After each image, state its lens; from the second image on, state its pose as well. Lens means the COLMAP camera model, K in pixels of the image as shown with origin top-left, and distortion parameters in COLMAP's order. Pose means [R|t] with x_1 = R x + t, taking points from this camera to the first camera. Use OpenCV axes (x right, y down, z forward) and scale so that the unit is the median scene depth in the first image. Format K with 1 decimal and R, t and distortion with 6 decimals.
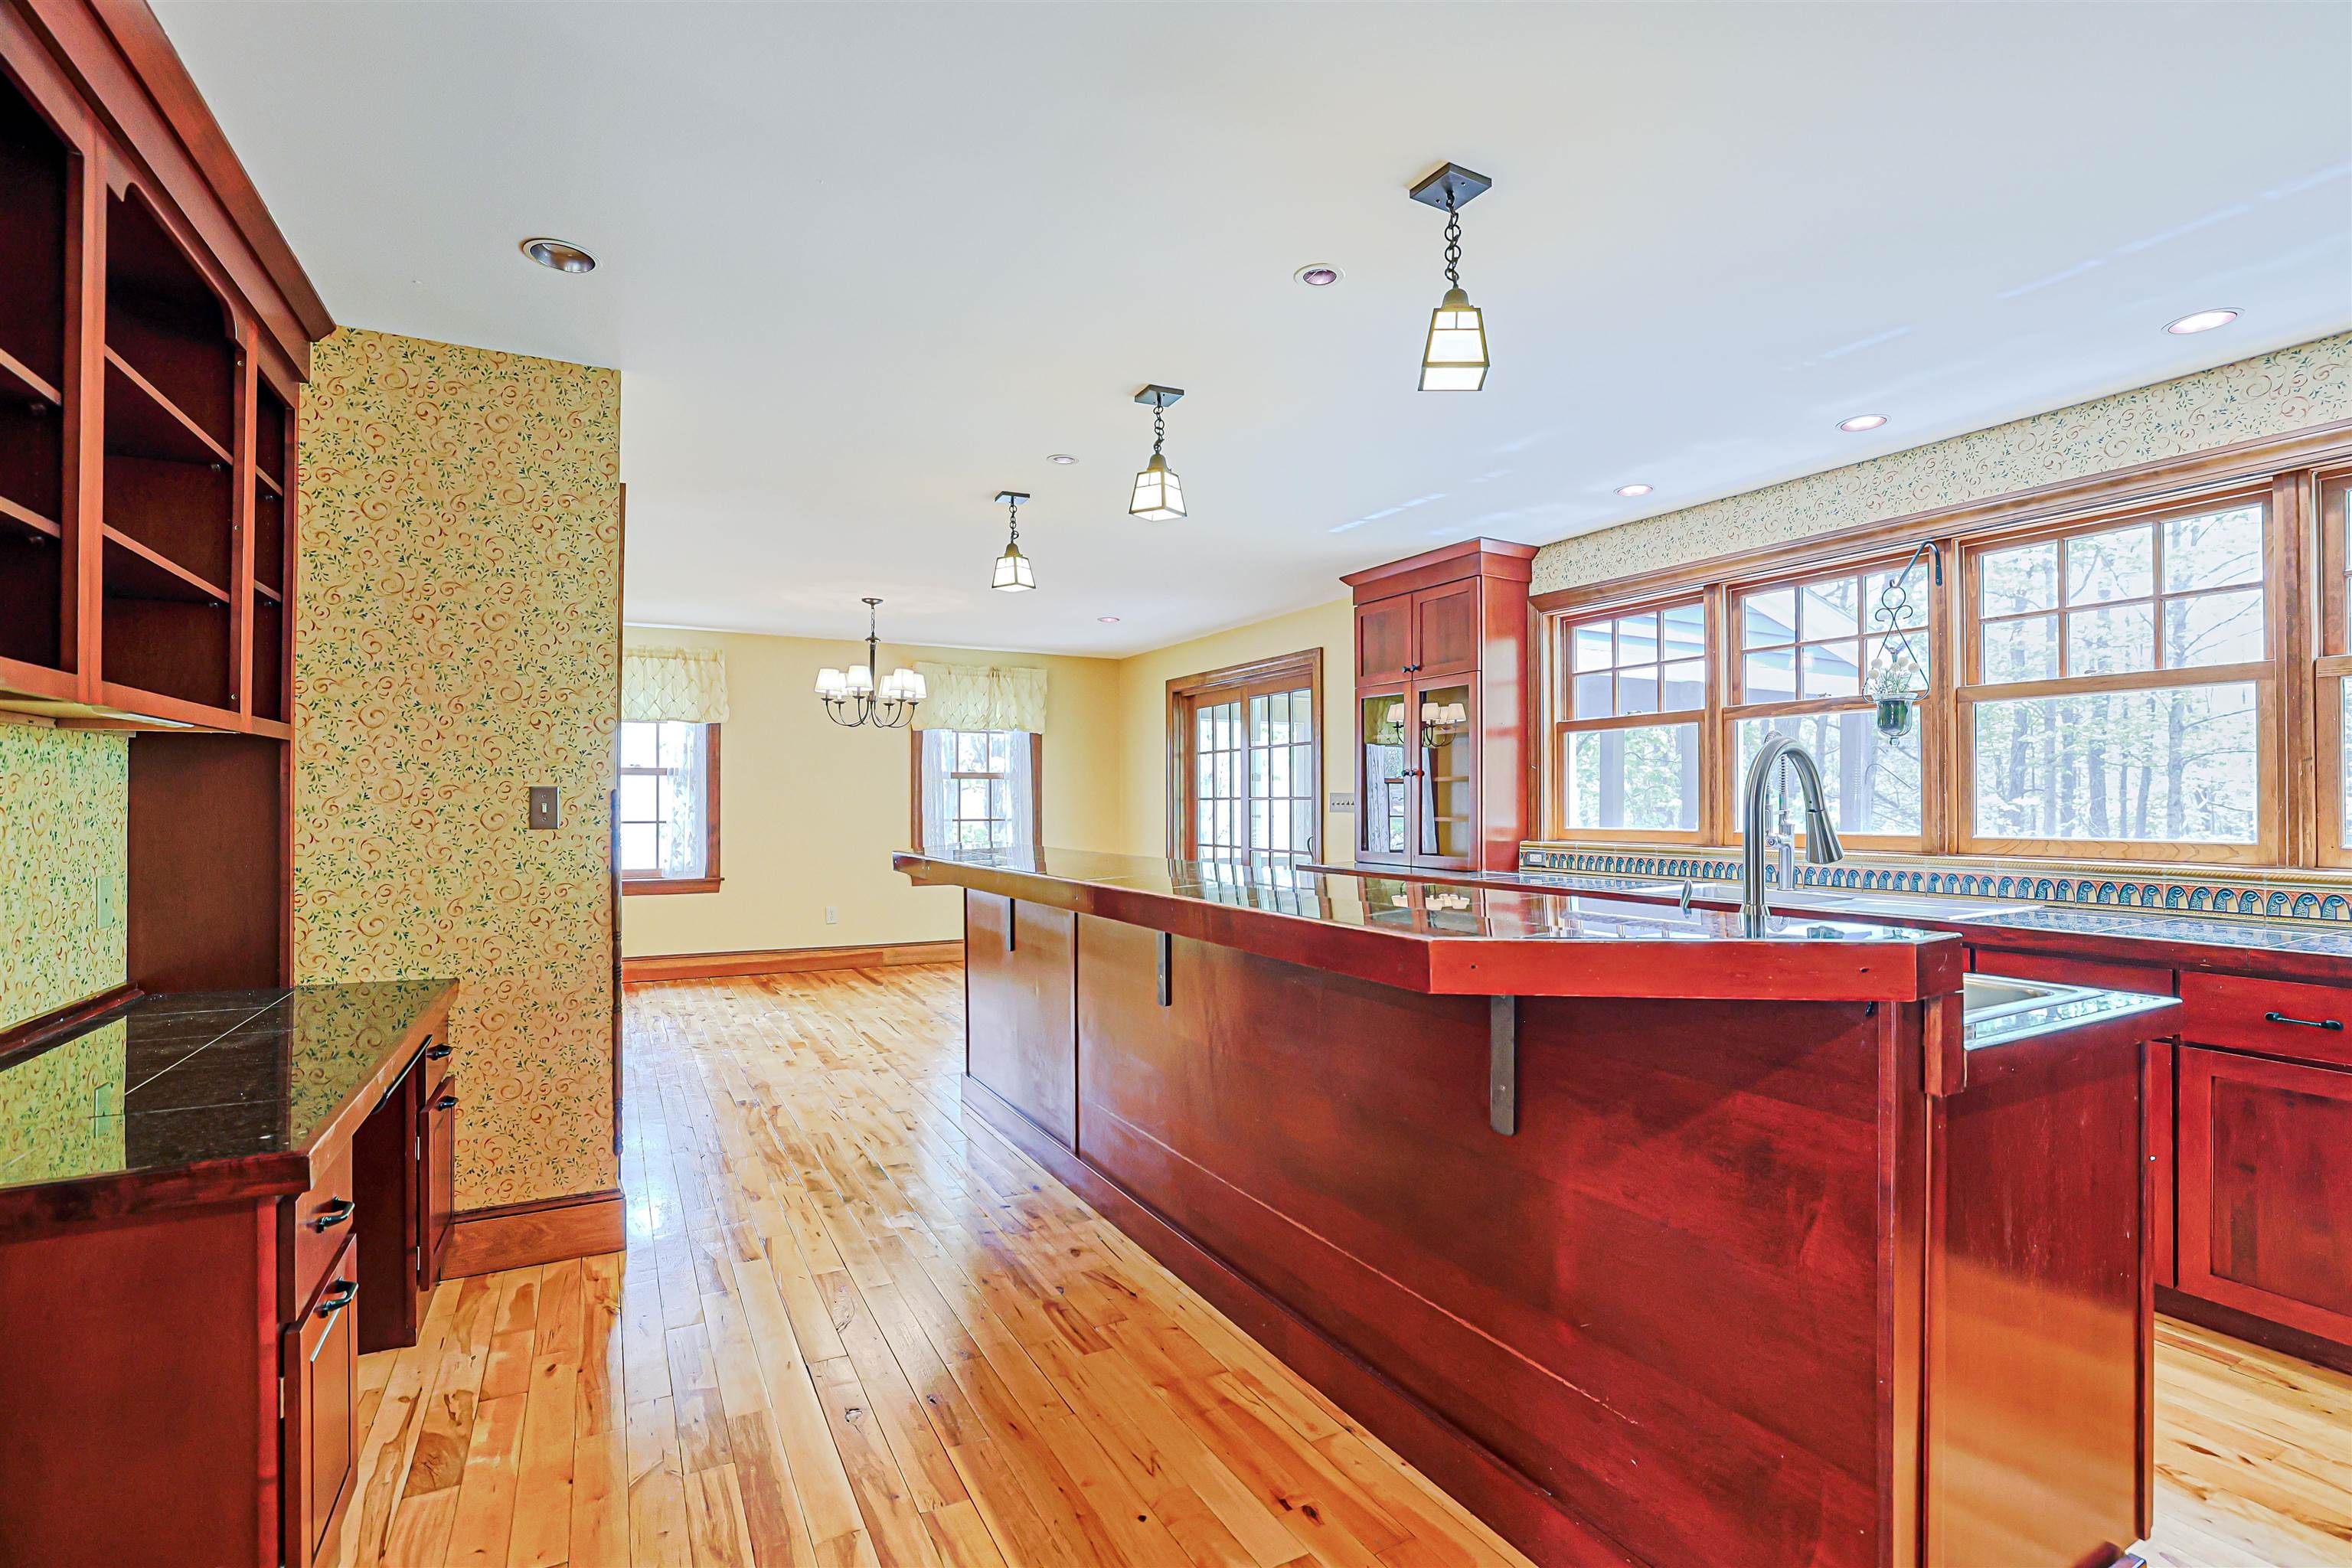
lens RADIAL K [[1081.8, 0, 1165.6], [0, 1081.8, 802.1], [0, 0, 1]] dist [-0.047948, 0.018965]
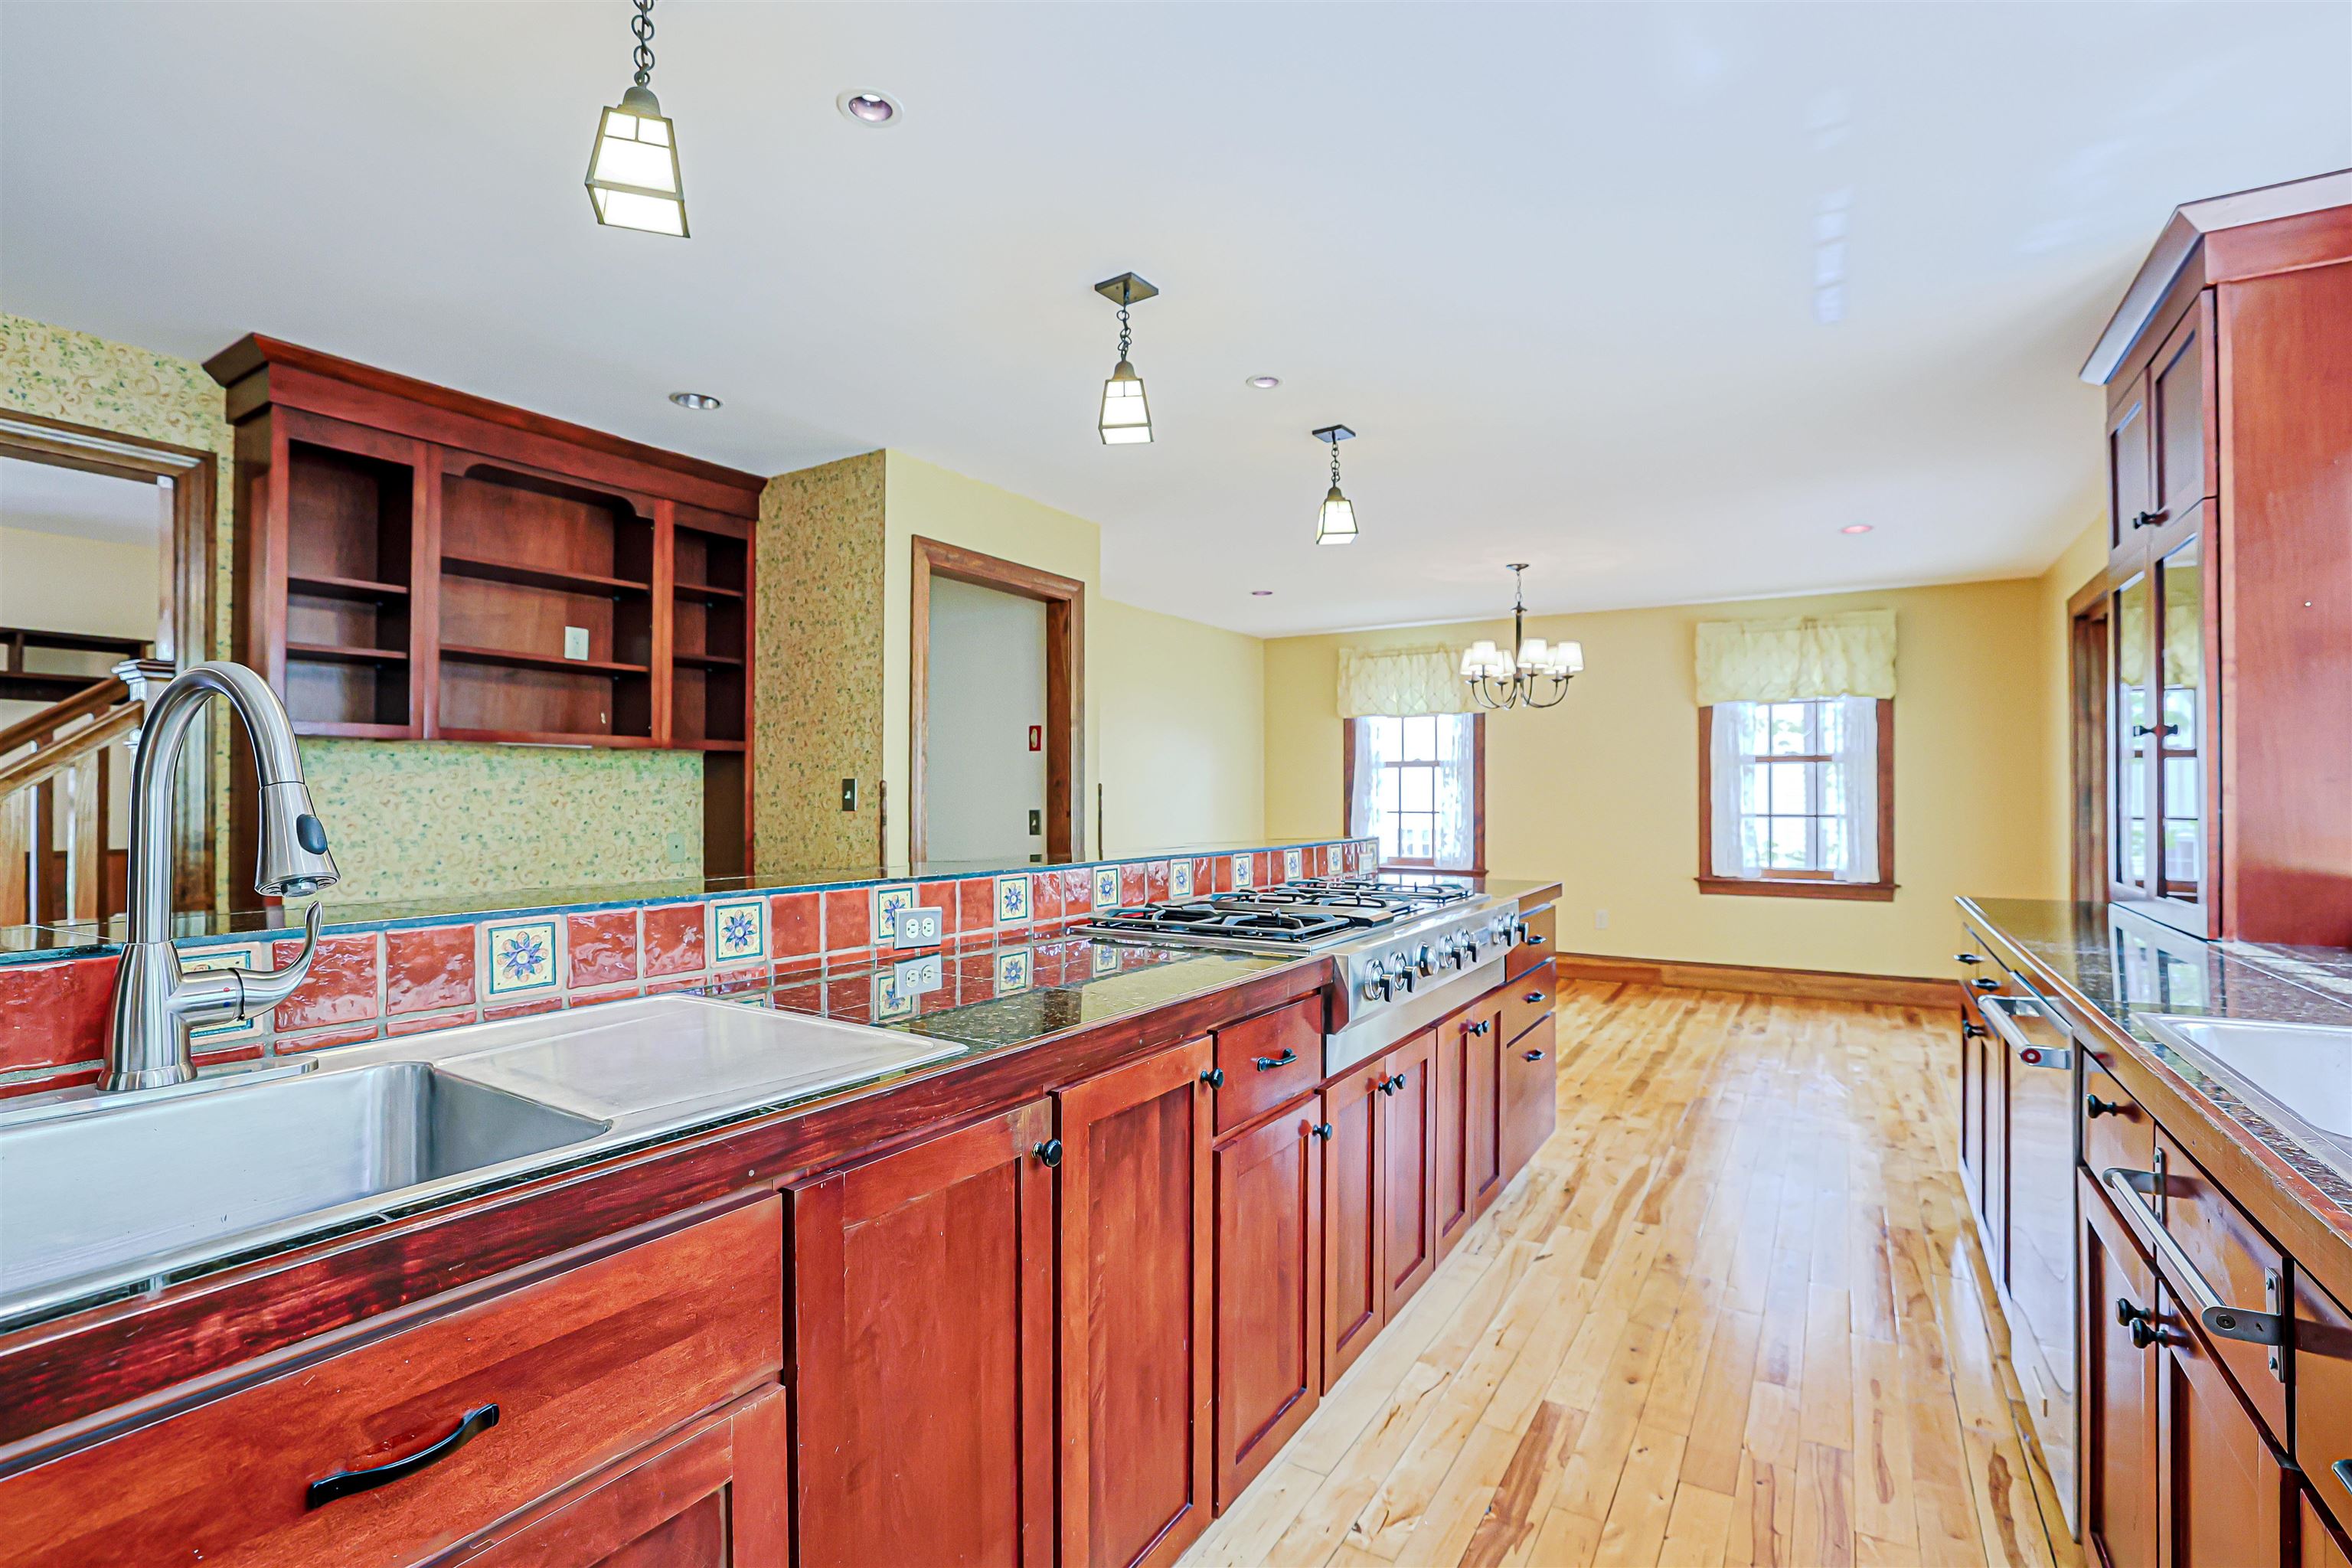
lens RADIAL K [[1071.1, 0, 1176.0], [0, 1071.1, 784.0], [0, 0, 1]] dist [-0.047537, 0.018484]
pose [[0.502221, -0.007289, -0.864709, 0.518815], [-0.001166, 0.999958, -0.009106, 0.002449], [0.864738, 0.005581, 0.502191, 0.469679]]
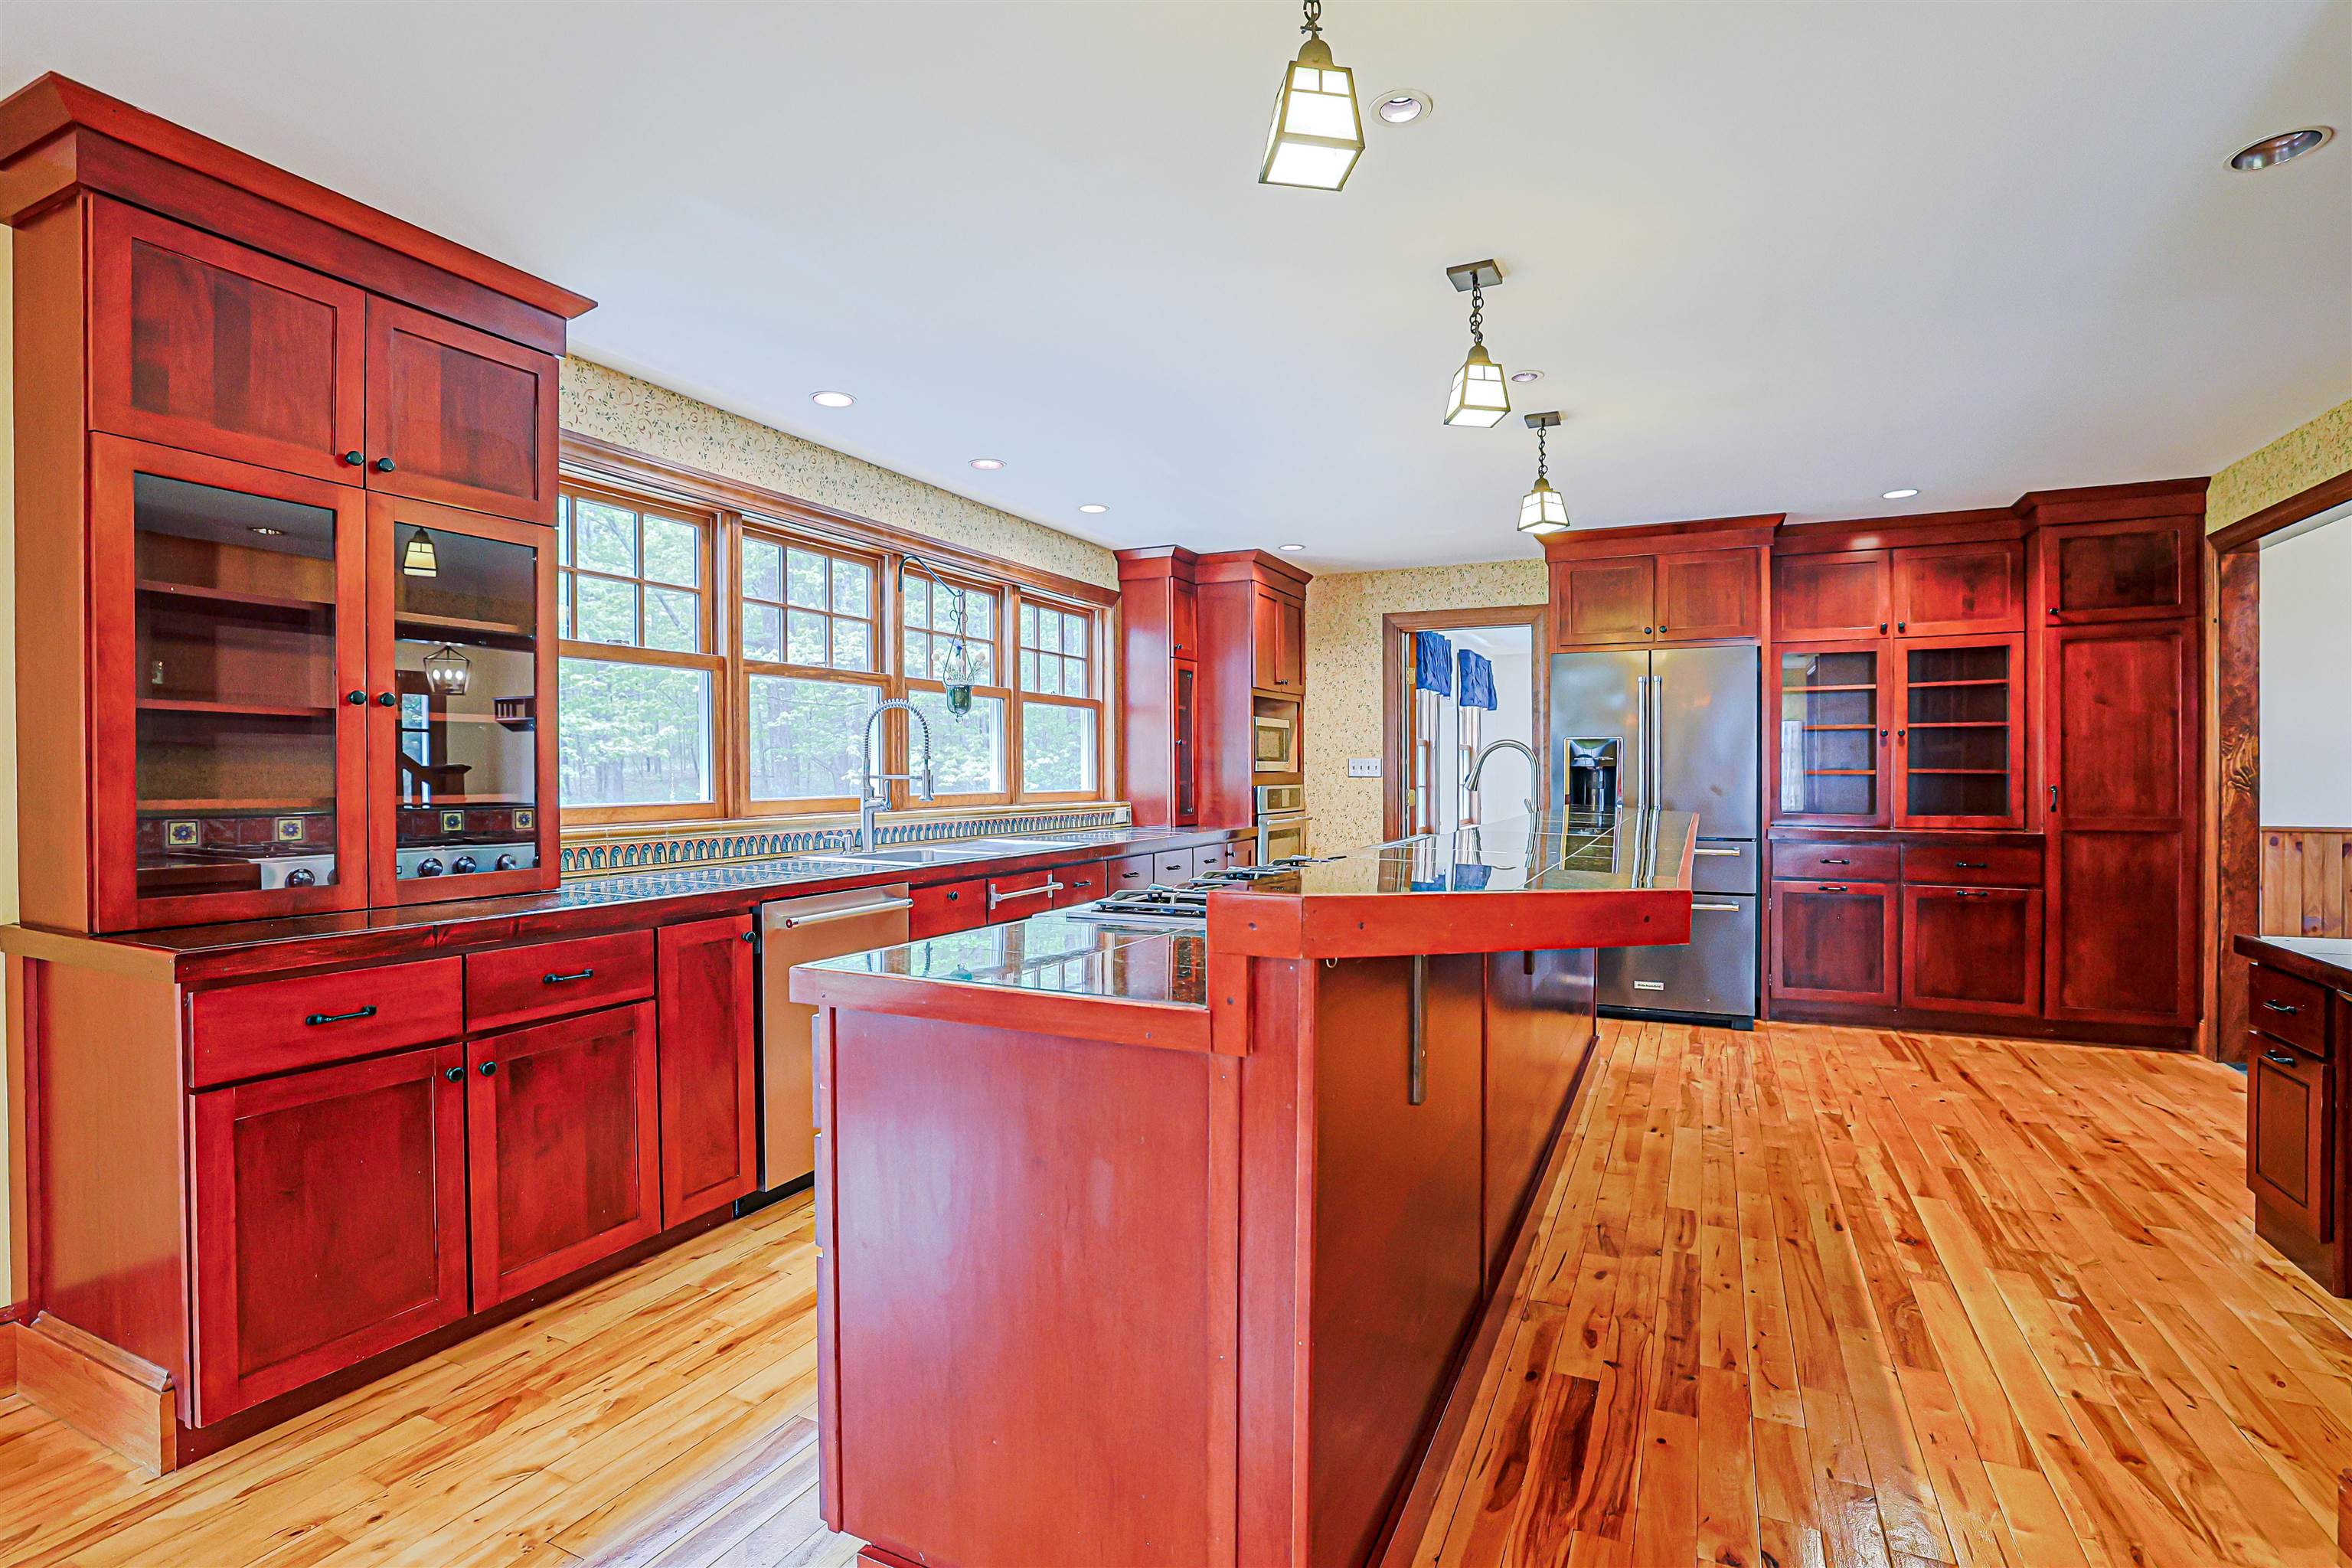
lens RADIAL K [[1119.4, 0, 1176.7], [0, 1119.4, 787.0], [0, 0, 1]] dist [-0.052966, 0.021432]
pose [[-0.597166, -0.005273, 0.802100, -0.425339], [0.003542, 0.999951, 0.009210, 0.009664], [-0.802110, 0.008341, -0.597119, 1.291376]]
